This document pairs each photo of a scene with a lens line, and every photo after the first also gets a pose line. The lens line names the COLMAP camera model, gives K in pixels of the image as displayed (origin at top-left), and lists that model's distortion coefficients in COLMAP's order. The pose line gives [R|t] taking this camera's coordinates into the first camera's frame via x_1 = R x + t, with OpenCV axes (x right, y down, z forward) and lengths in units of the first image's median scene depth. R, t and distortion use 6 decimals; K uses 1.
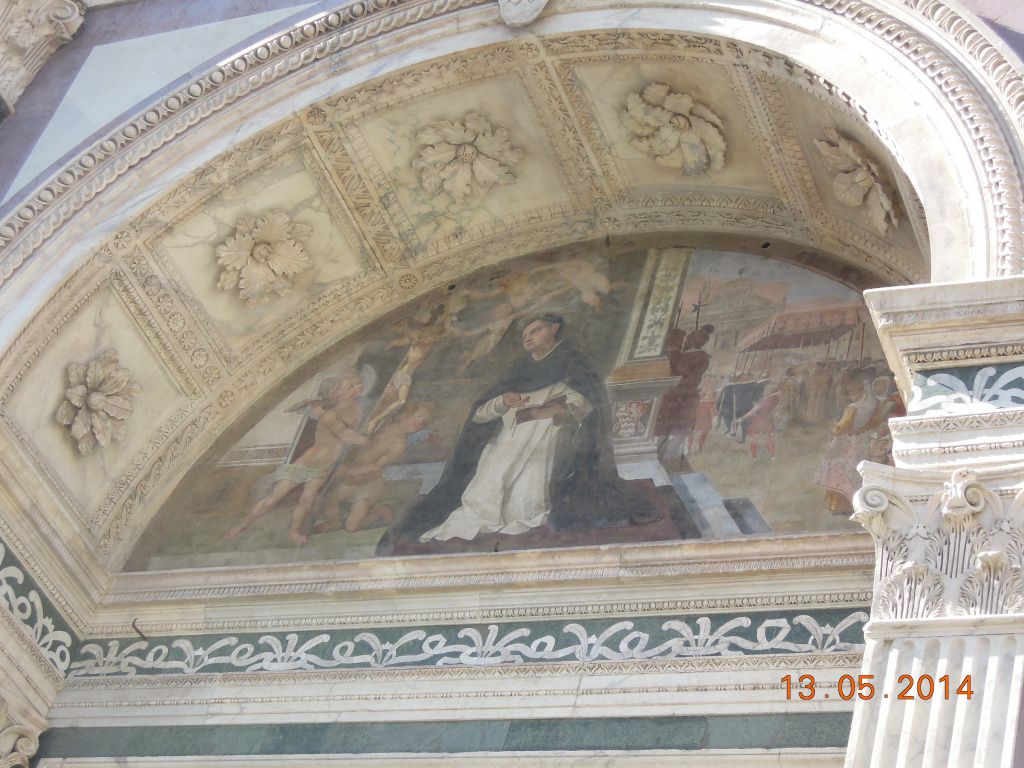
lens RADIAL K [[2246.7, 0, 514.5], [0, 2246.7, 381.4], [0, 0, 1]] dist [-0.065795, 0.000000]
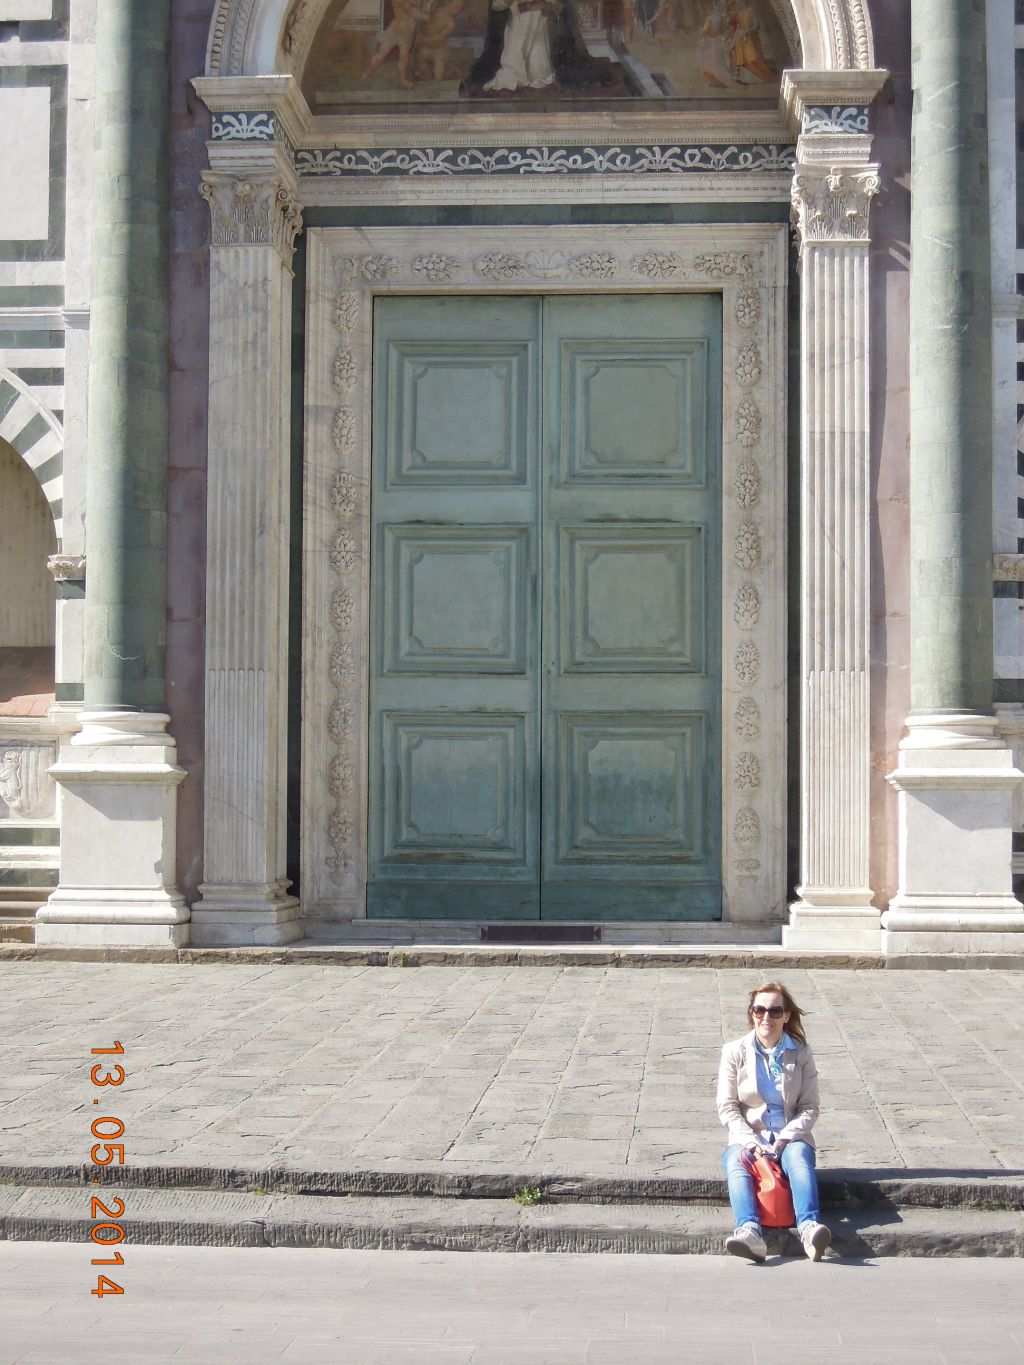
lens RADIAL K [[2781.8, 0, 501.7], [0, 2781.8, 680.5], [0, 0, 1]] dist [-0.077452, 0.000000]
pose [[0.919093, -0.227168, 0.321968, -0.951300], [-0.041939, 0.756056, 0.653162, -1.150545], [-0.391804, -0.613820, 0.685358, -0.988980]]
